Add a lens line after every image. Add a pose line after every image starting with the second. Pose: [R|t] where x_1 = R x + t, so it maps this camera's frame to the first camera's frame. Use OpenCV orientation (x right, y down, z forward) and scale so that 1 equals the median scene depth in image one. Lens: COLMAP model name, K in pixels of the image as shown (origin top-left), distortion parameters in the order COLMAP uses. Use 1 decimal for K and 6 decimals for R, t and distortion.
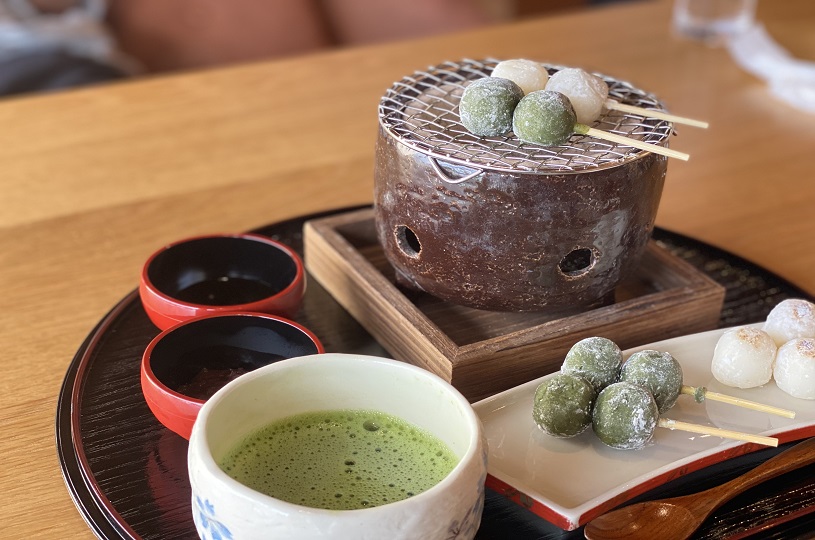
lens RADIAL K [[1265.4, 0, 407.5], [0, 1265.4, 270.0], [0, 0, 1]] dist [0.305466, -1.541613]
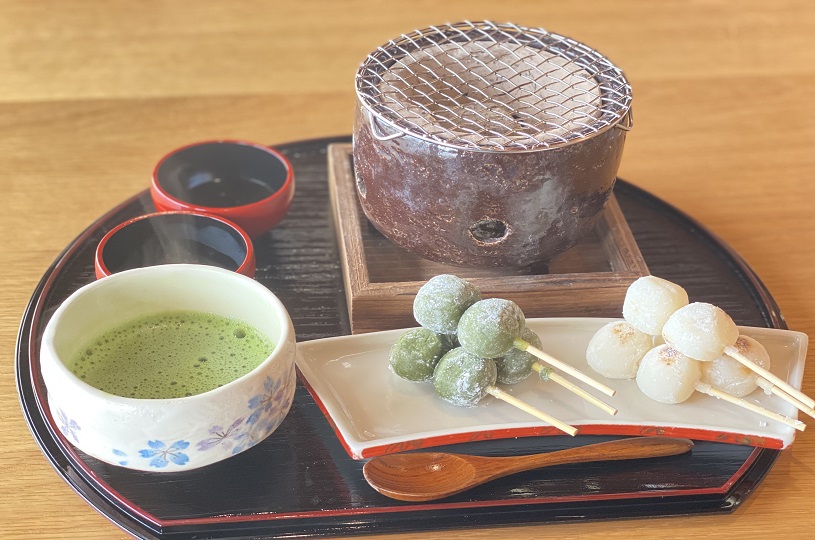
lens RADIAL K [[1265.4, 0, 407.5], [0, 1265.4, 270.0], [0, 0, 1]] dist [0.305466, -1.541613]
pose [[0.925185, 0.212457, -0.314474, 0.423440], [-0.178204, 0.974788, 0.134284, -0.108231], [0.335075, -0.068197, 0.939720, -0.047588]]
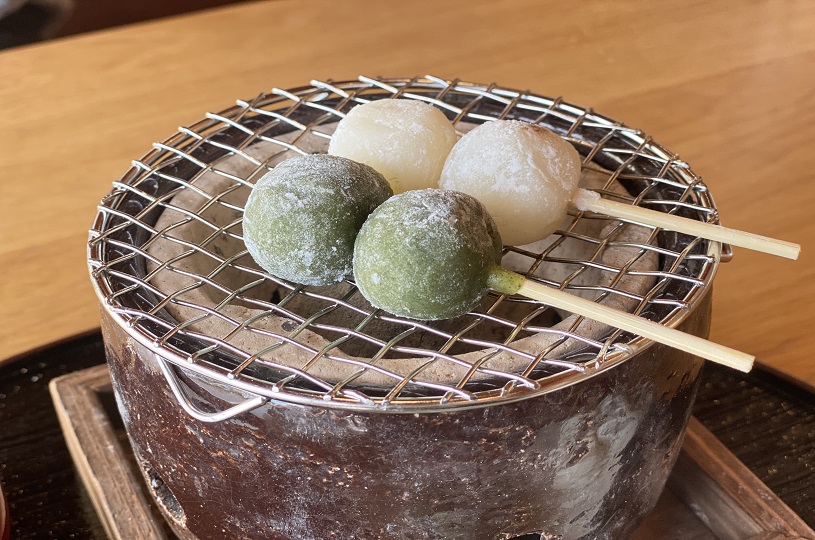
lens RADIAL K [[1298.9, 0, 391.2], [0, 1298.9, 305.8], [0, 0, 1]] dist [-0.036517, 1.092833]
pose [[0.997323, -0.011772, -0.072162, 0.129379], [0.019263, 0.994390, 0.104010, -0.149902], [0.070532, -0.105122, 0.991955, 0.552664]]
